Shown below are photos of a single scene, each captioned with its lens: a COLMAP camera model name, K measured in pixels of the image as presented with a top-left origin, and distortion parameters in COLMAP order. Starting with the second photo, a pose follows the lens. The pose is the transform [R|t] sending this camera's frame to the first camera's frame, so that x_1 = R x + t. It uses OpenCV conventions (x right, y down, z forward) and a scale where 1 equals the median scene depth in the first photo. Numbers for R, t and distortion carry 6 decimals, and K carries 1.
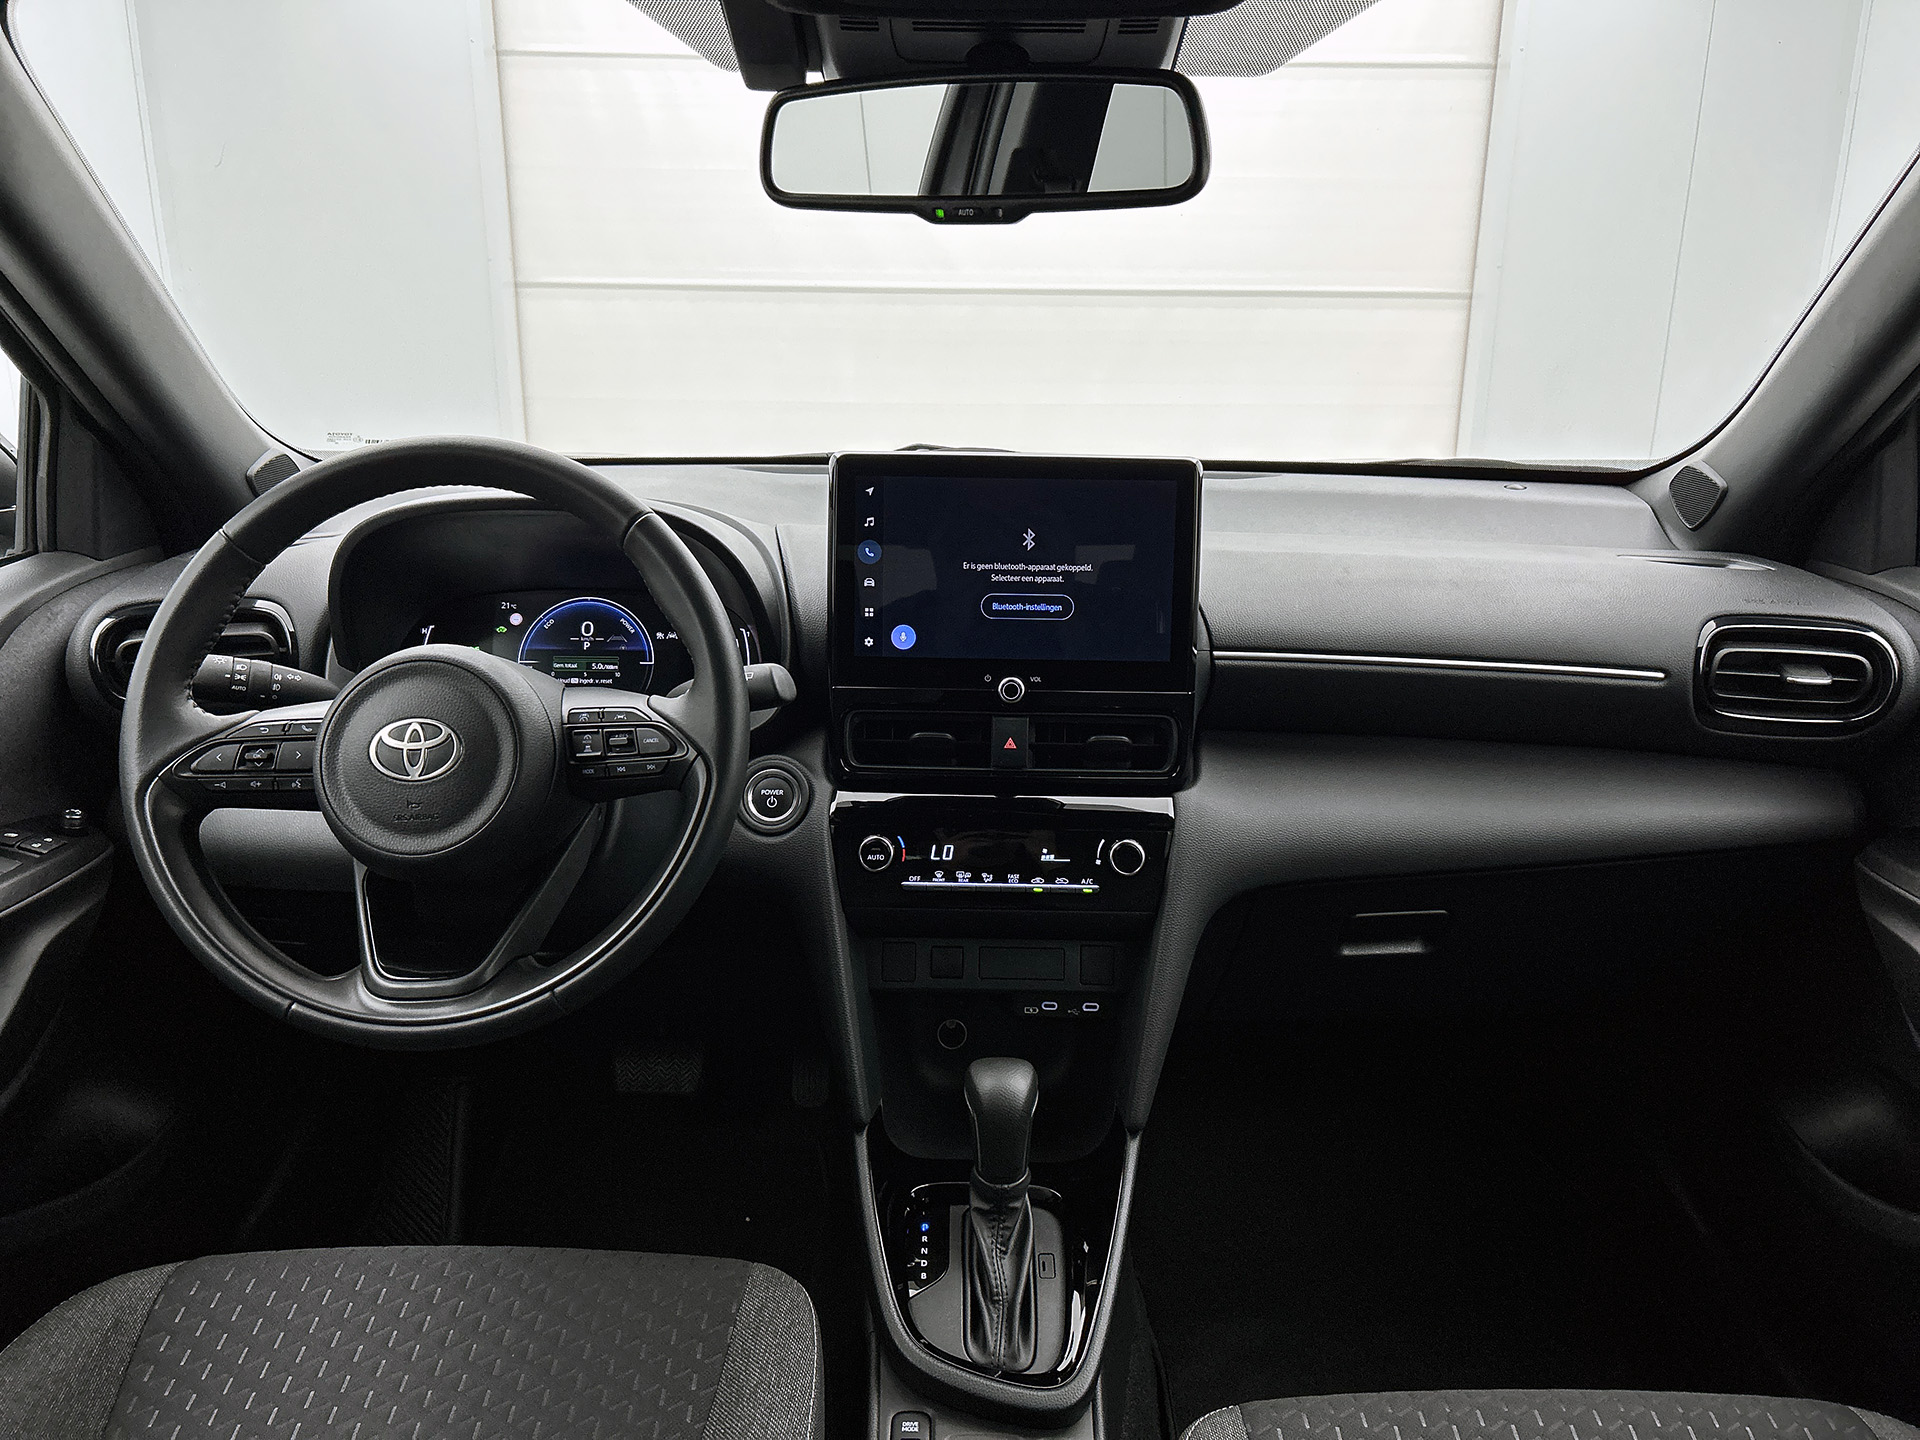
lens RADIAL K [[1424.8, 0, 963.0], [0, 1424.8, 700.0], [0, 0, 1]] dist [0.079798, -0.092275]
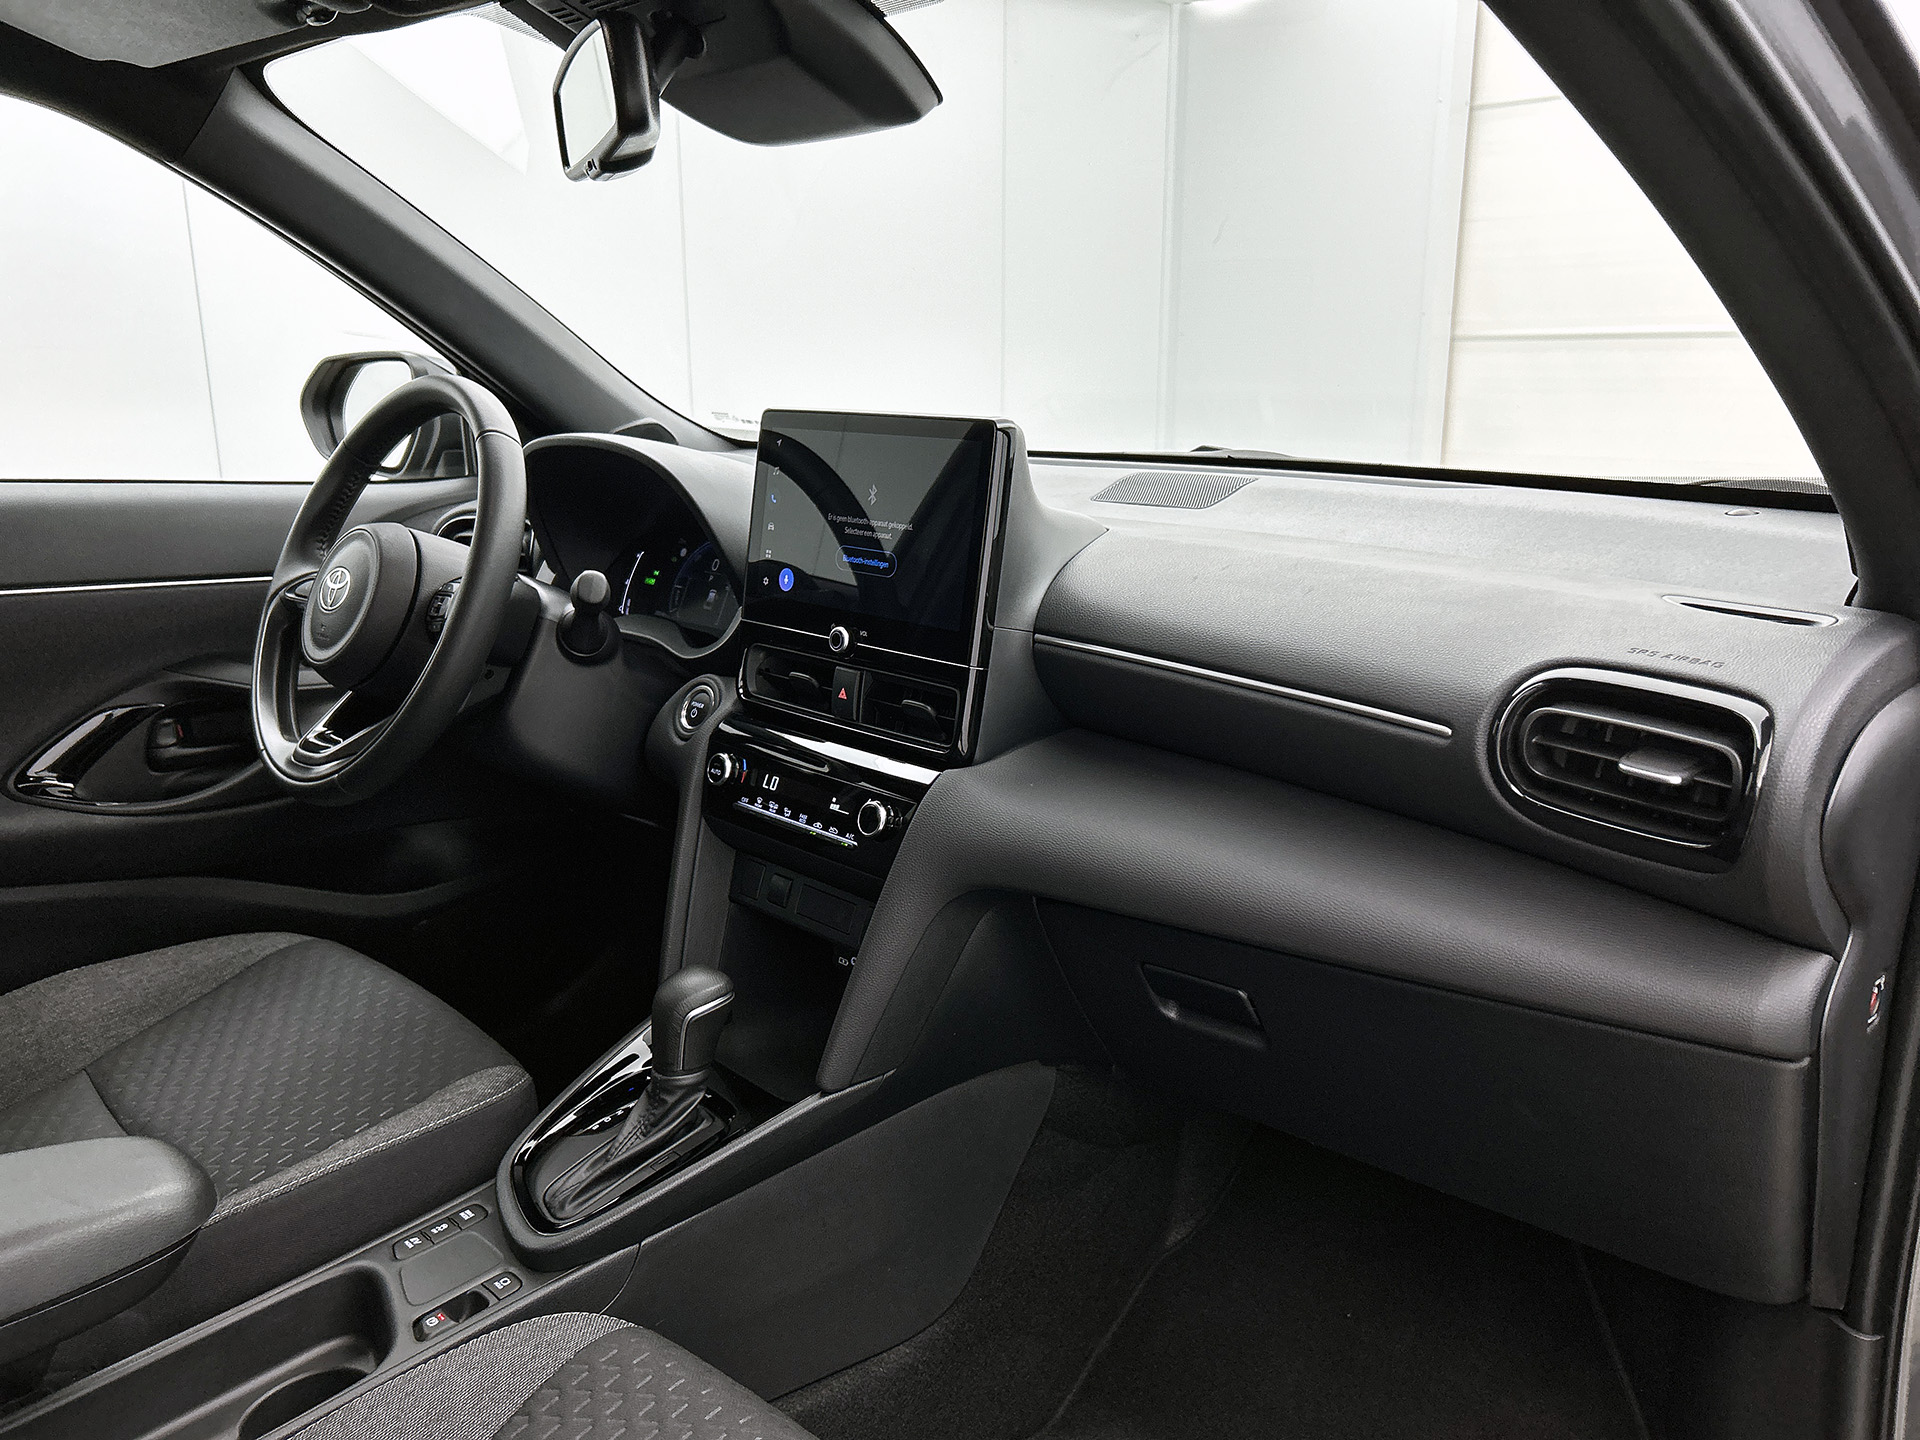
lens RADIAL K [[1445.5, 0, 960.0], [0, 1445.5, 720.0], [0, 0, 1]] dist [0.106073, -0.202863]
pose [[0.710114, 0.158333, -0.686053, 0.809828], [-0.187738, 0.981690, 0.032241, -0.000128], [0.678596, 0.105903, 0.726837, 0.302284]]
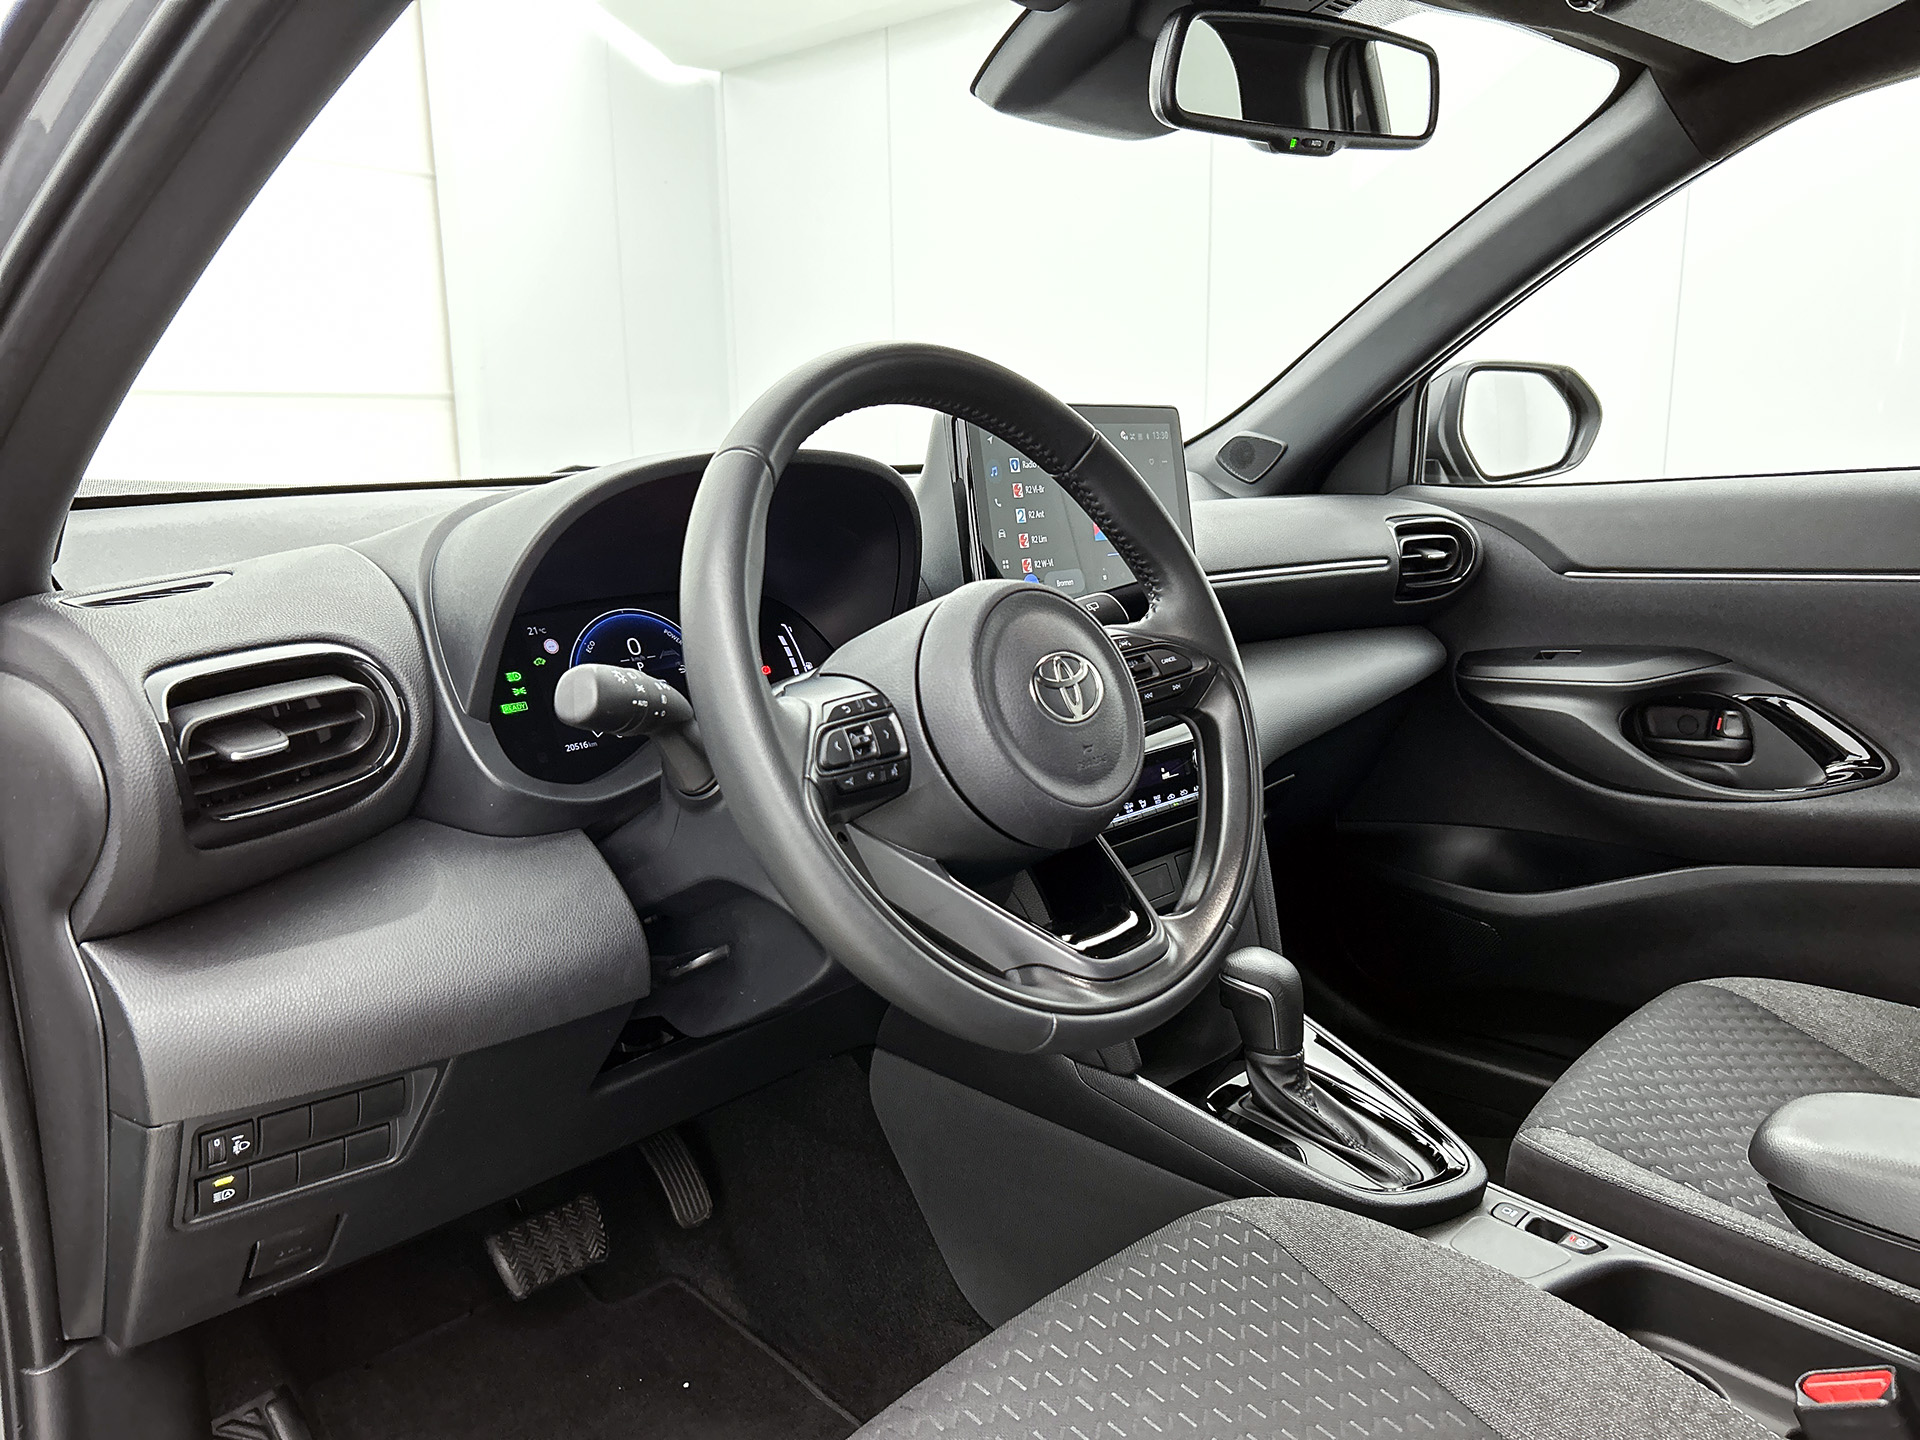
lens RADIAL K [[1445.5, 0, 960.0], [0, 1445.5, 720.0], [0, 0, 1]] dist [0.106073, -0.202863]
pose [[0.672978, -0.163004, 0.721478, -0.808879], [0.216299, 0.976146, 0.018782, 0.015976], [-0.707329, 0.143416, 0.692183, 0.349631]]
